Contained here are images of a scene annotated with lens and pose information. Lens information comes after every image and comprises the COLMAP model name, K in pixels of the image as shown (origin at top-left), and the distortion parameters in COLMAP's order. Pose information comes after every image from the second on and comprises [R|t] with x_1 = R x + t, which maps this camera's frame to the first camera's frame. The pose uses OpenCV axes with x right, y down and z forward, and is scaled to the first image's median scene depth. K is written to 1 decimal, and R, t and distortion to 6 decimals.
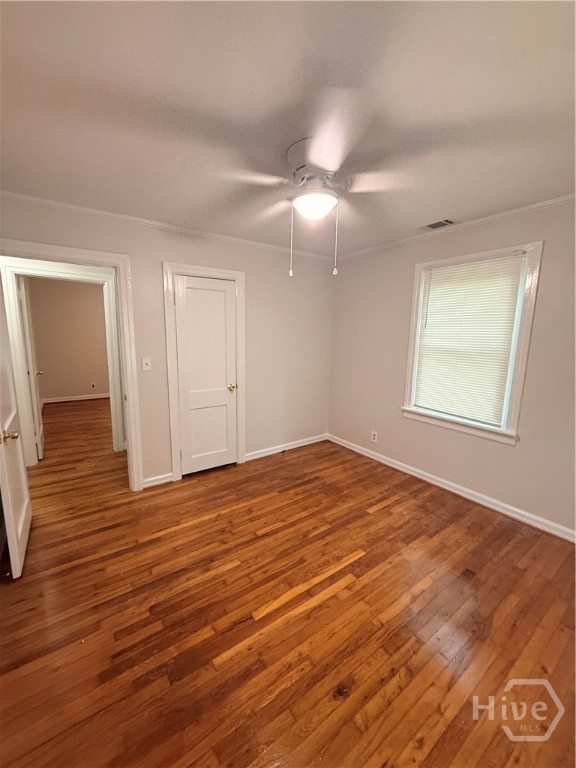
lens RADIAL K [[305.4, 0, 287.5], [0, 305.4, 379.9], [0, 0, 1]] dist [-0.000268, -0.000182]
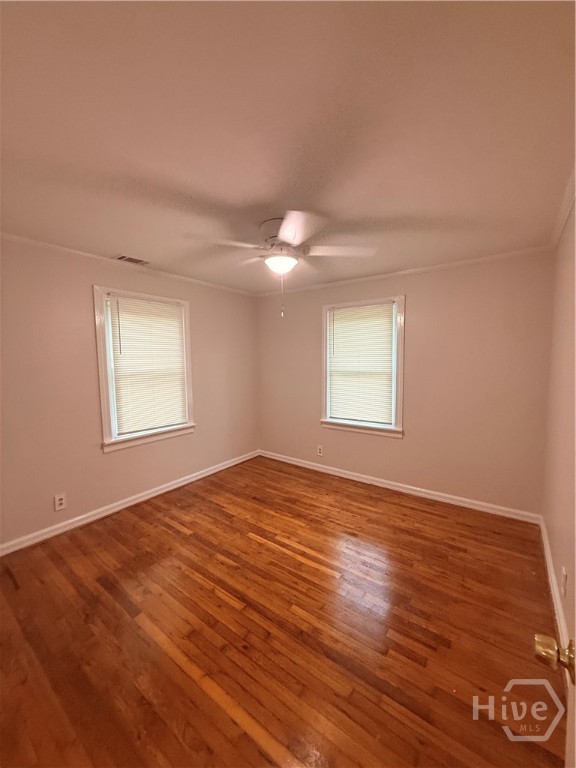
lens RADIAL K [[305.4, 0, 287.5], [0, 305.4, 379.9], [0, 0, 1]] dist [-0.000268, -0.000182]
pose [[-0.306775, -0.075258, 0.948802, -0.825569], [0.156038, 0.979404, 0.128137, -0.159973], [-0.938904, 0.187358, -0.288714, 0.977643]]
